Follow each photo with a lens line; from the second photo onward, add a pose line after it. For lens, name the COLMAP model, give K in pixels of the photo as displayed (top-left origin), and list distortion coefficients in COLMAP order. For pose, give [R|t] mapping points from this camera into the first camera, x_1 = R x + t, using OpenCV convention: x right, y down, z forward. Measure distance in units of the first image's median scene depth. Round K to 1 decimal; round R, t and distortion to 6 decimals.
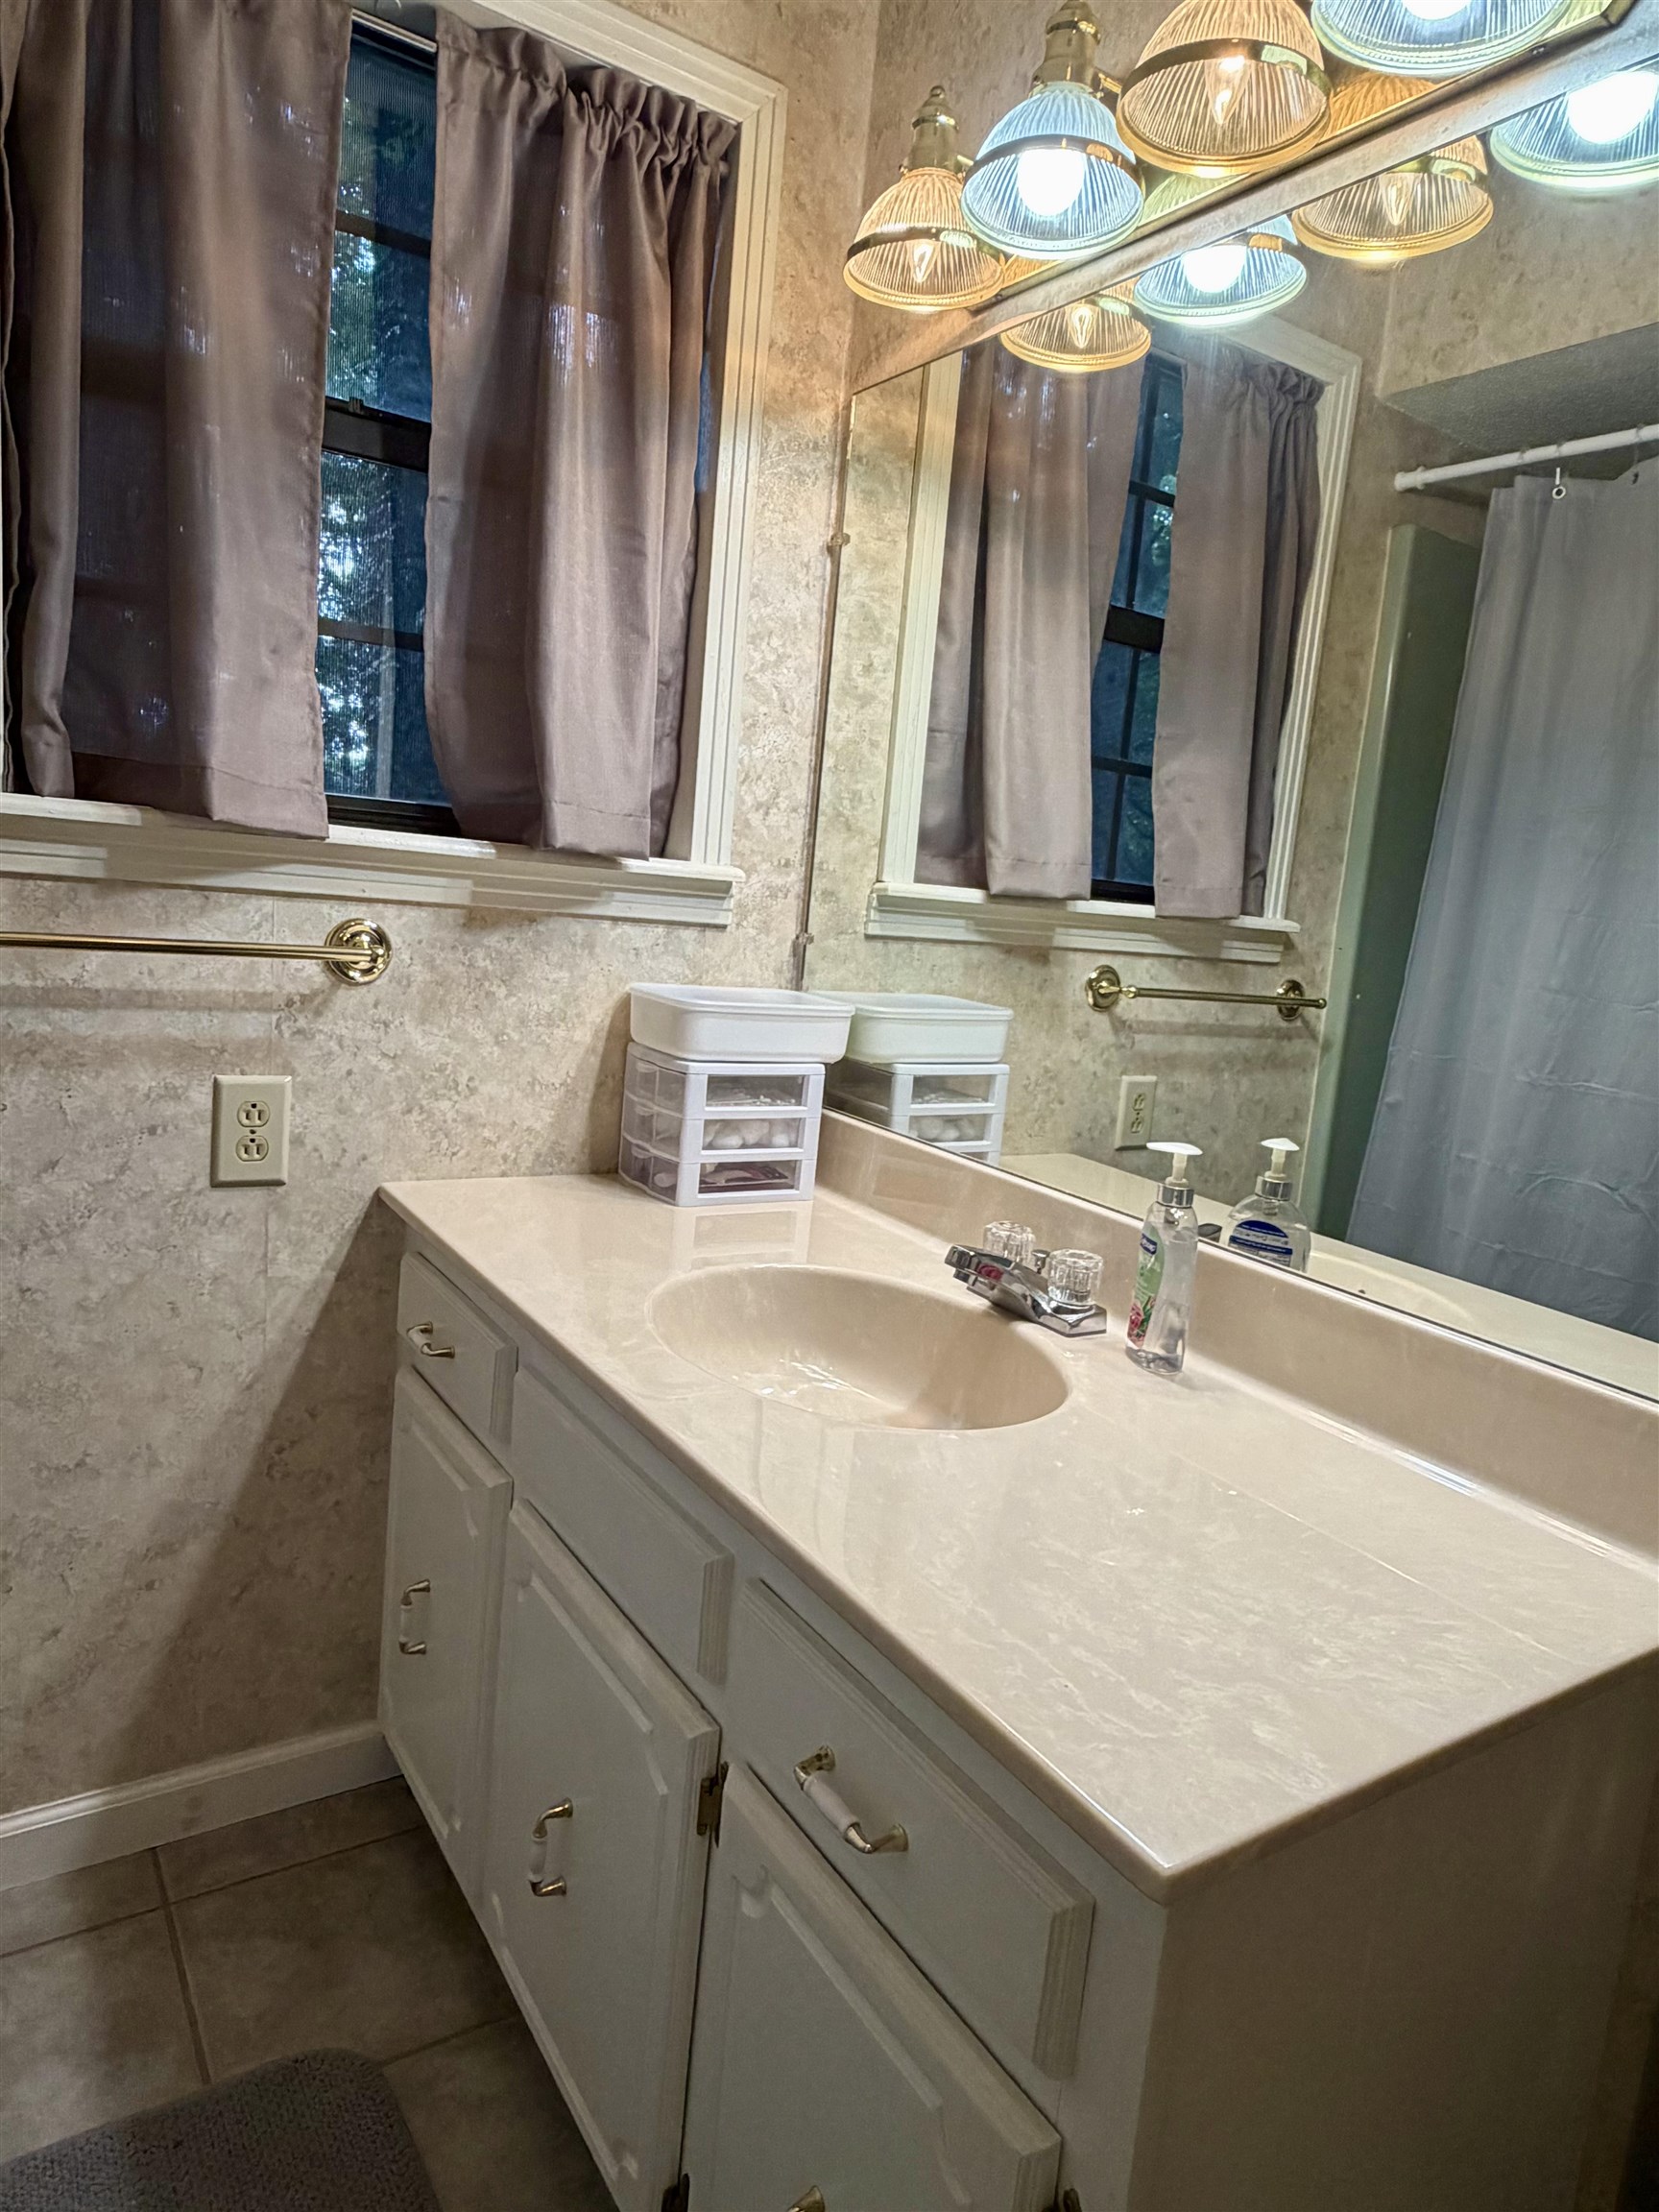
lens RADIAL K [[1362.9, 0, 833.3], [0, 1362.9, 1100.2], [0, 0, 1]] dist [-0.001597, -0.000780]
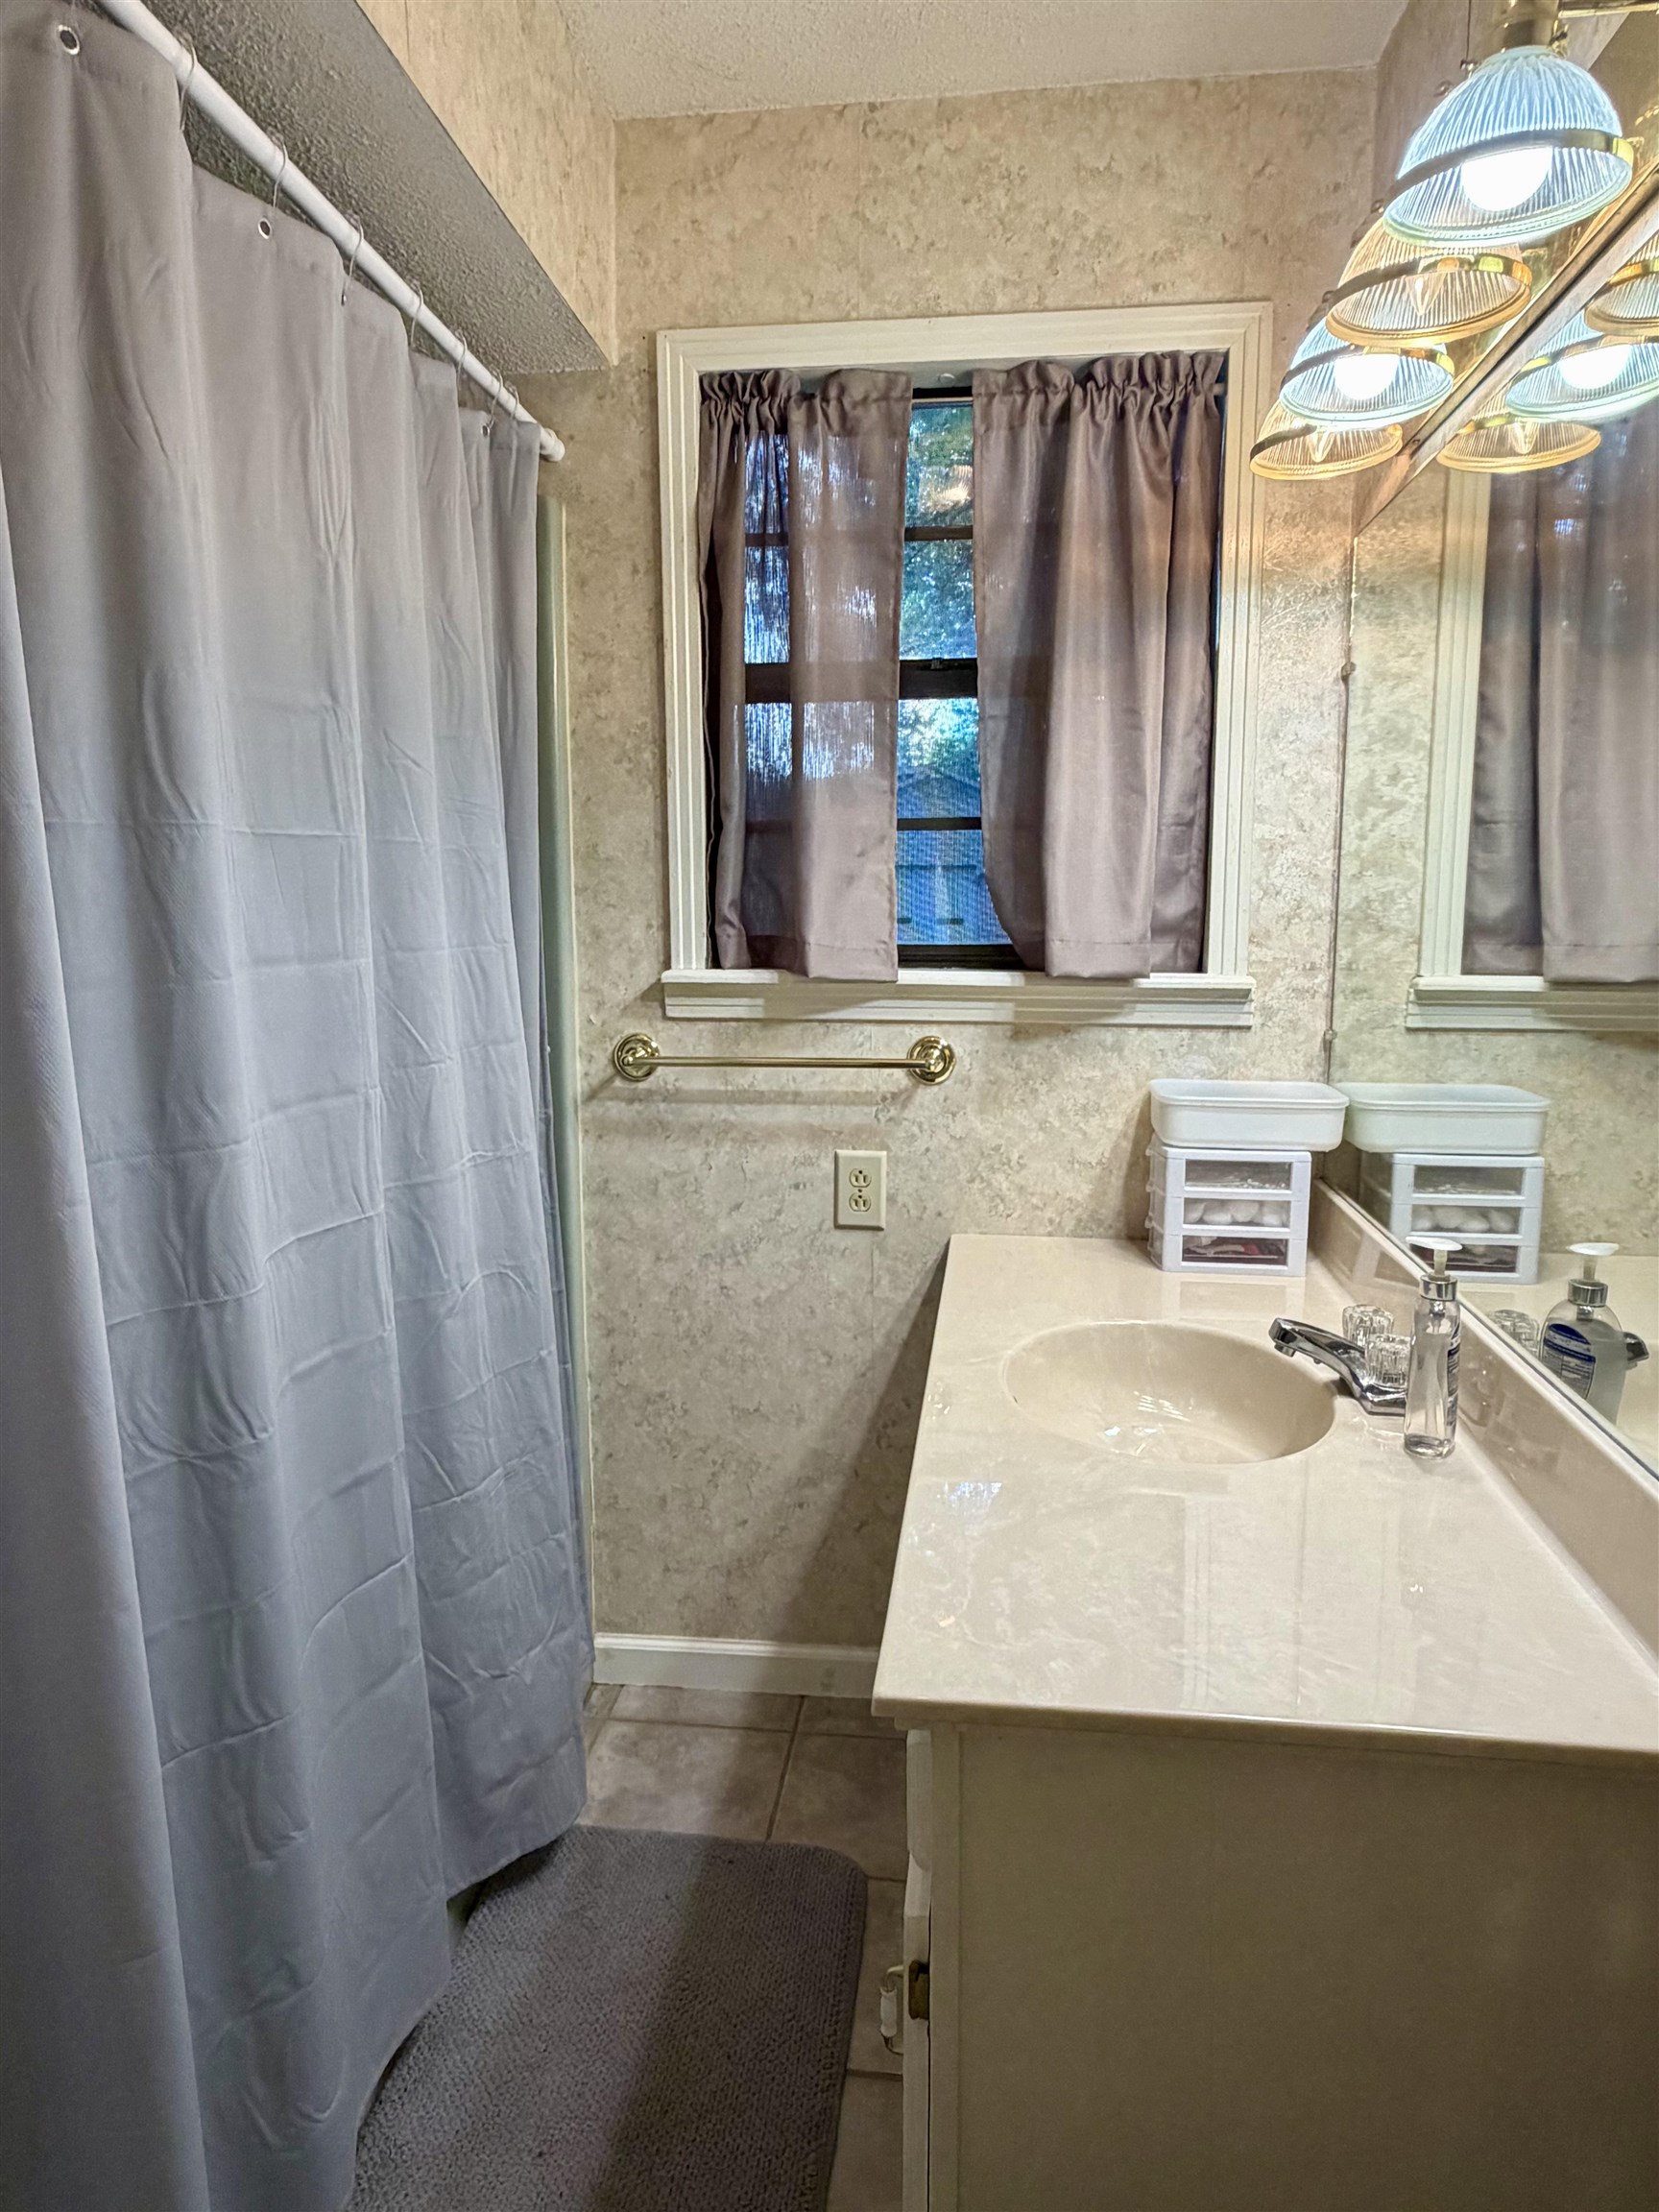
lens RADIAL K [[1362.9, 0, 825.4], [0, 1362.9, 1105.2], [0, 0, 1]] dist [-0.001597, -0.000780]
pose [[0.755339, 0.002942, -0.655328, 0.444484], [-0.034557, 0.998777, -0.035347, -0.013141], [0.654422, 0.049346, 0.754517, -0.081387]]
